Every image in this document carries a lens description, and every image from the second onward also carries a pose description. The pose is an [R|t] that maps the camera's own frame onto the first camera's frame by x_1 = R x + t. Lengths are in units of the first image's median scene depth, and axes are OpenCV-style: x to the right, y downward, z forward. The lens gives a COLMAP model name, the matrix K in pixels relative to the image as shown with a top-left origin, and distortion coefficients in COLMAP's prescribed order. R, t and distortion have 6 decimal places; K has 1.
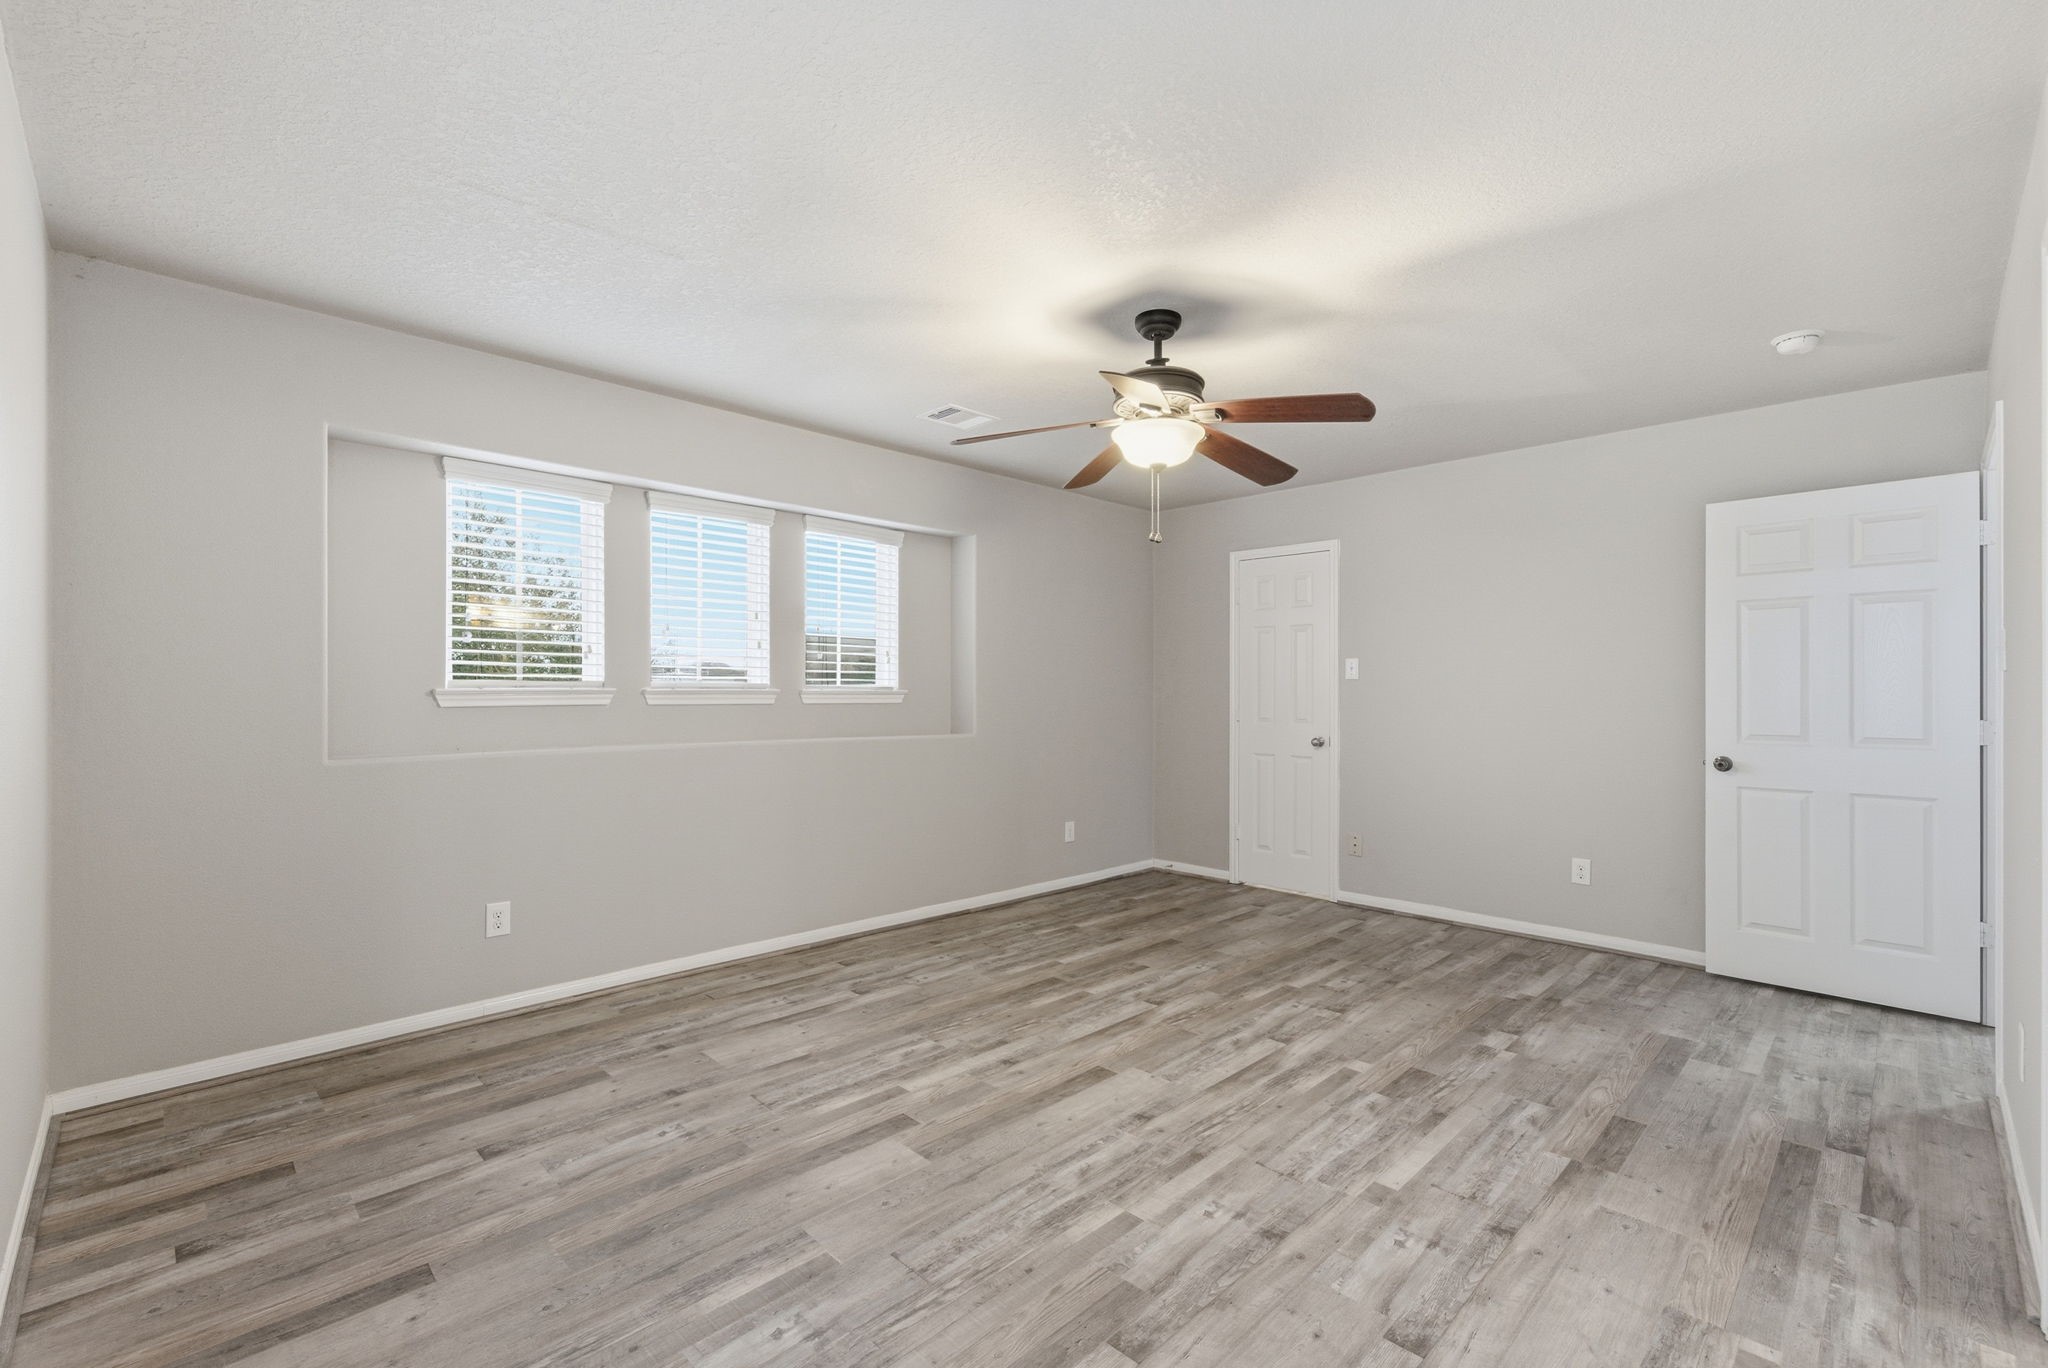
lens RADIAL K [[884.4, 0, 1035.9], [0, 884.4, 676.0], [0, 0, 1]] dist [-0.004356, 0.000787]
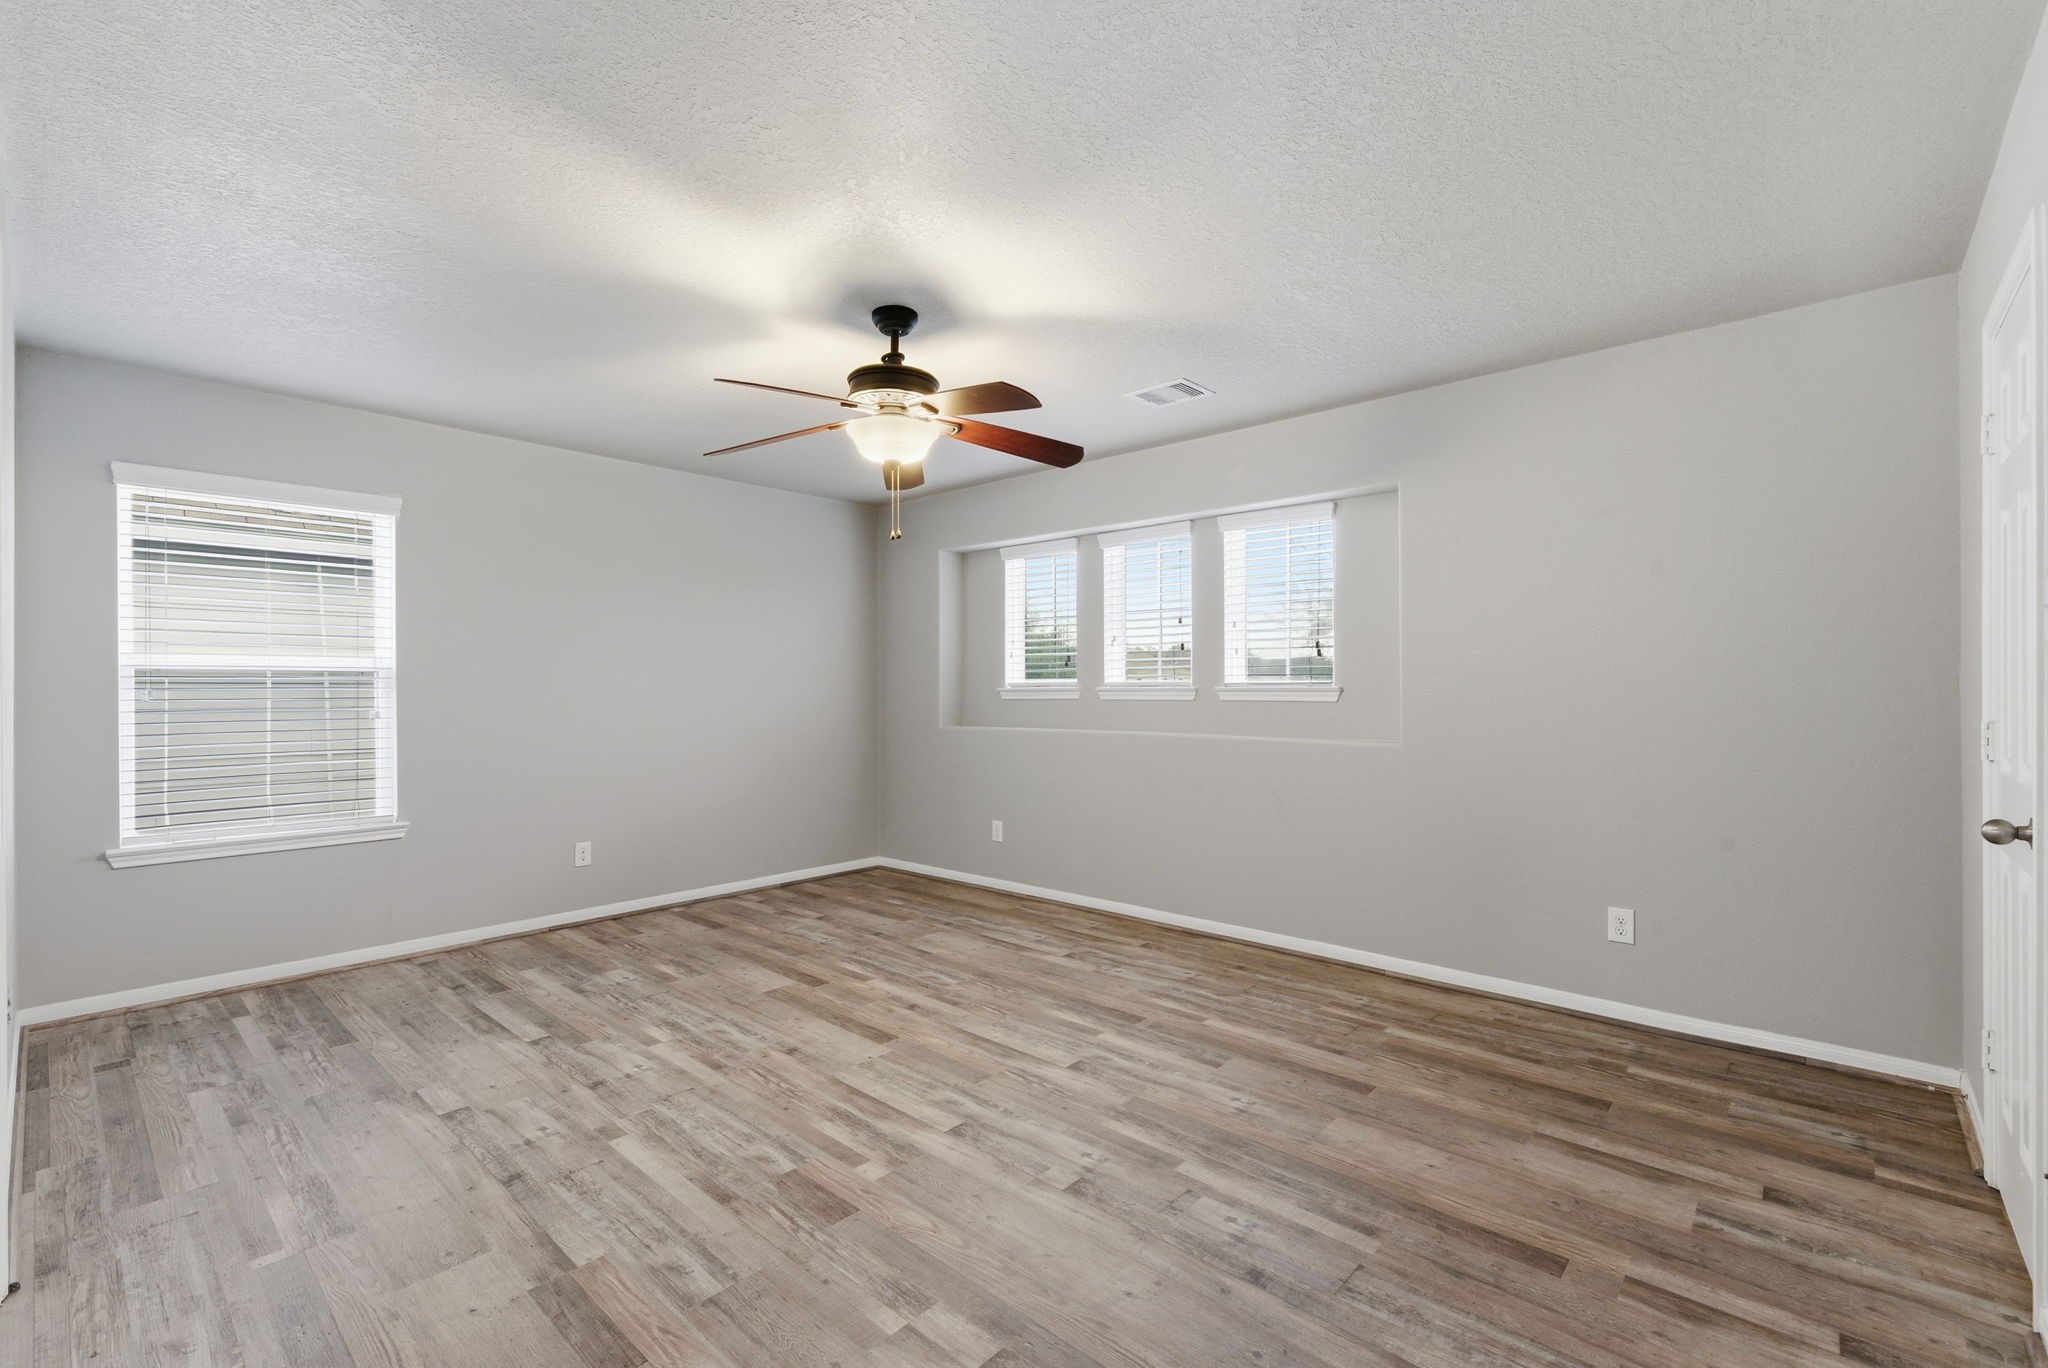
lens RADIAL K [[884.4, 0, 1020.3], [0, 884.4, 677.7], [0, 0, 1]] dist [-0.004356, 0.000787]
pose [[0.046156, -0.016138, -0.998804, 1.094672], [0.020509, 0.999674, -0.015205, 0.022855], [0.998724, -0.019782, 0.046472, 1.047083]]
